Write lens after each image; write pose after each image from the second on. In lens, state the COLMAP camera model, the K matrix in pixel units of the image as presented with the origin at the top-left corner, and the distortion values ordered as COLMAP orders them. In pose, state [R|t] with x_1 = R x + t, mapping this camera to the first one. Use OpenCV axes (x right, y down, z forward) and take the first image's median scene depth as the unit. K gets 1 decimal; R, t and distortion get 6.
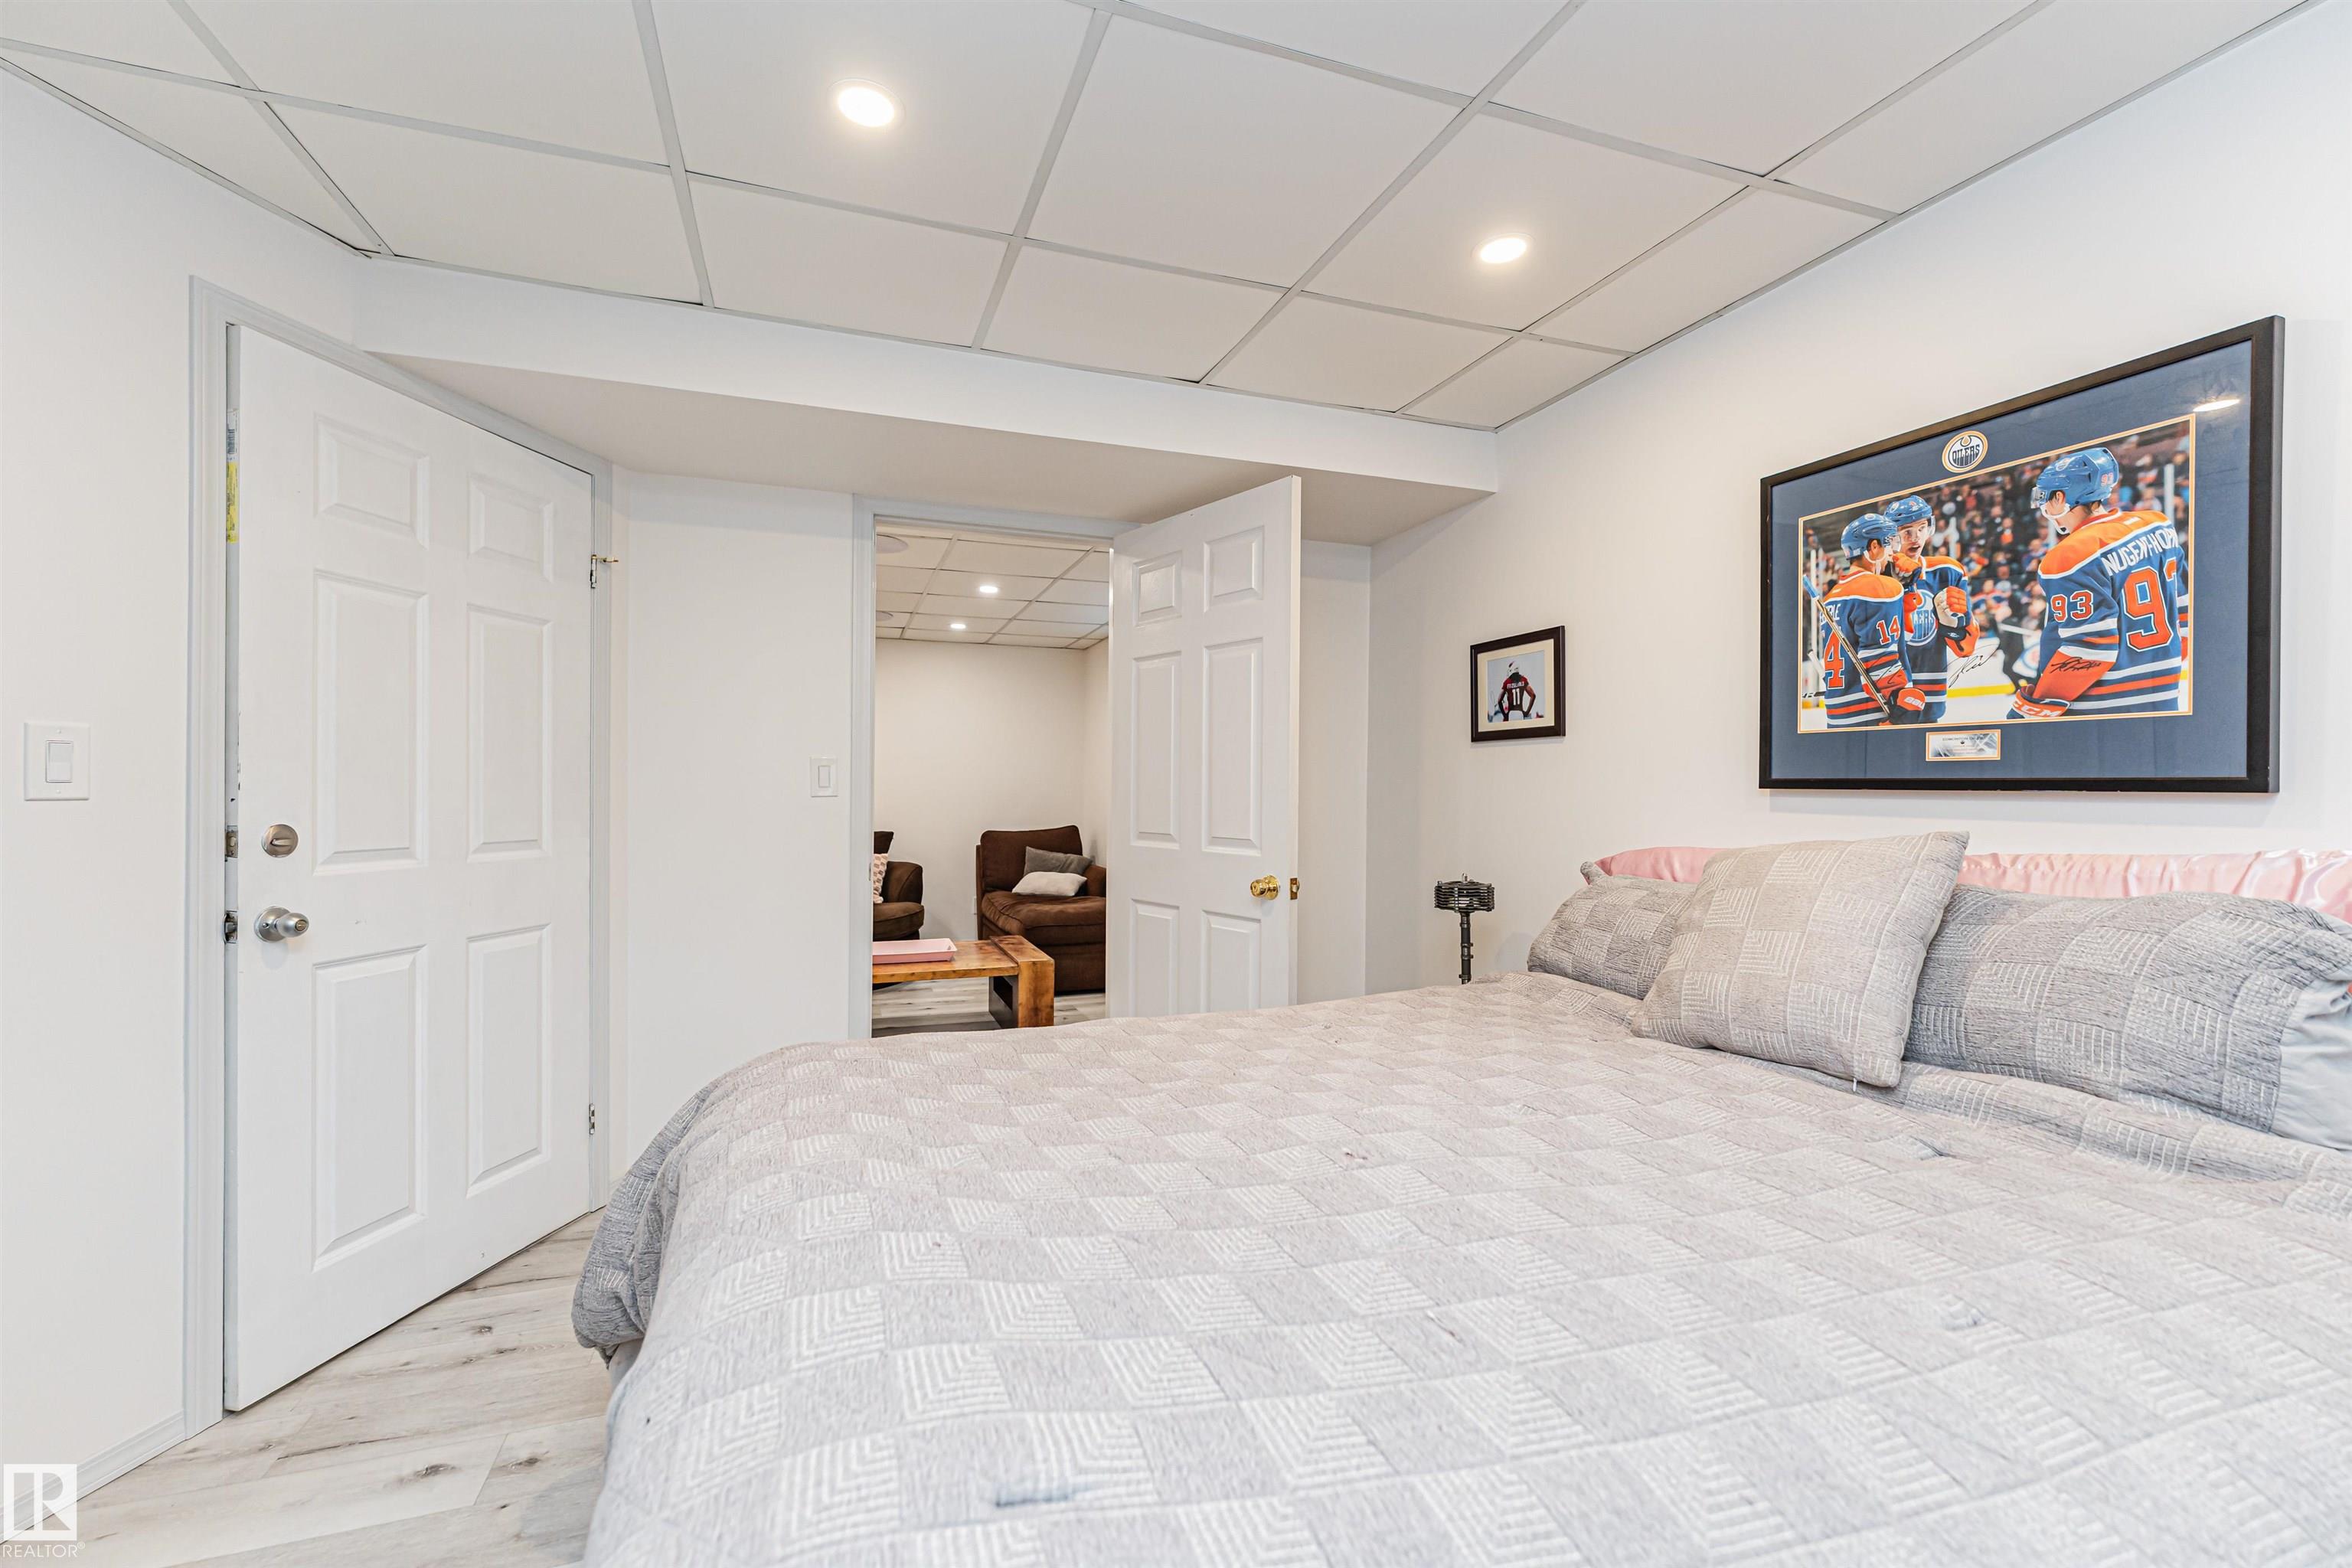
lens RADIAL K [[954.2, 0, 1163.4], [0, 954.2, 792.5], [0, 0, 1]] dist [-0.000815, -0.000034]
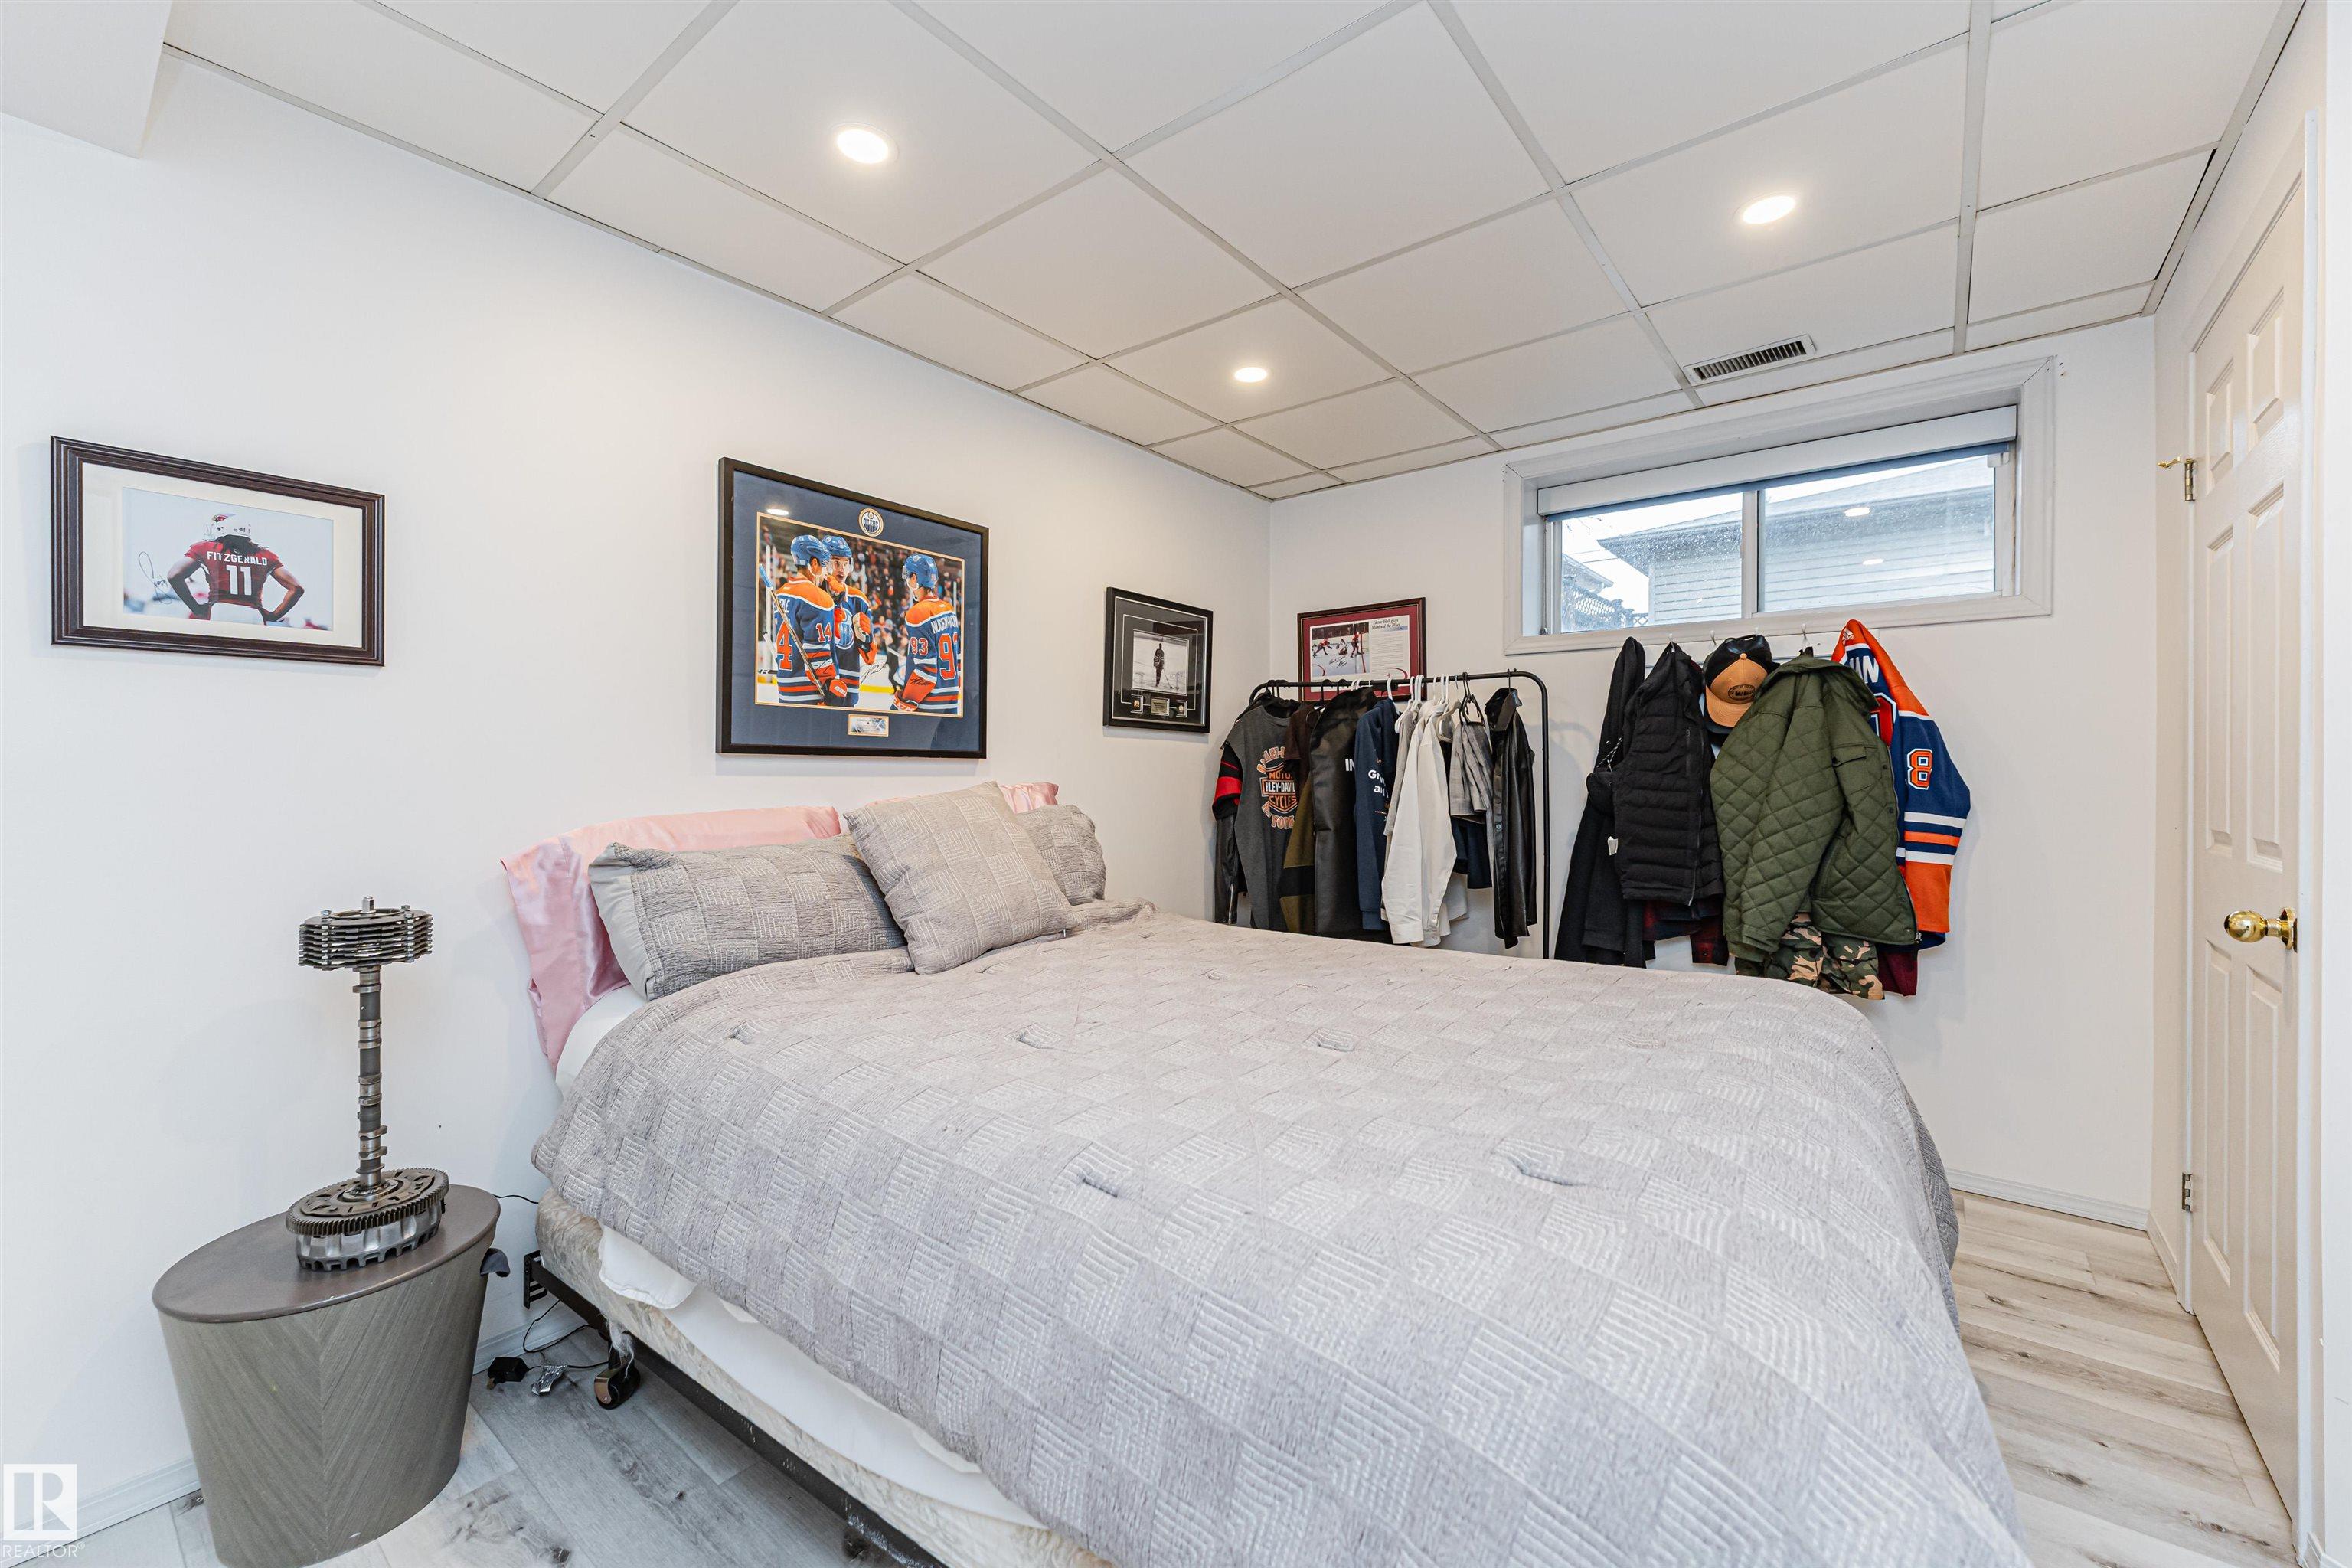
lens RADIAL K [[954.2, 0, 1172.1], [0, 954.2, 770.7], [0, 0, 1]] dist [-0.000815, -0.000034]
pose [[-0.519303, -0.002774, 0.854586, -0.616345], [0.000864, 0.999993, 0.003772, 0.013895], [-0.854590, 0.002697, -0.519296, 1.320675]]
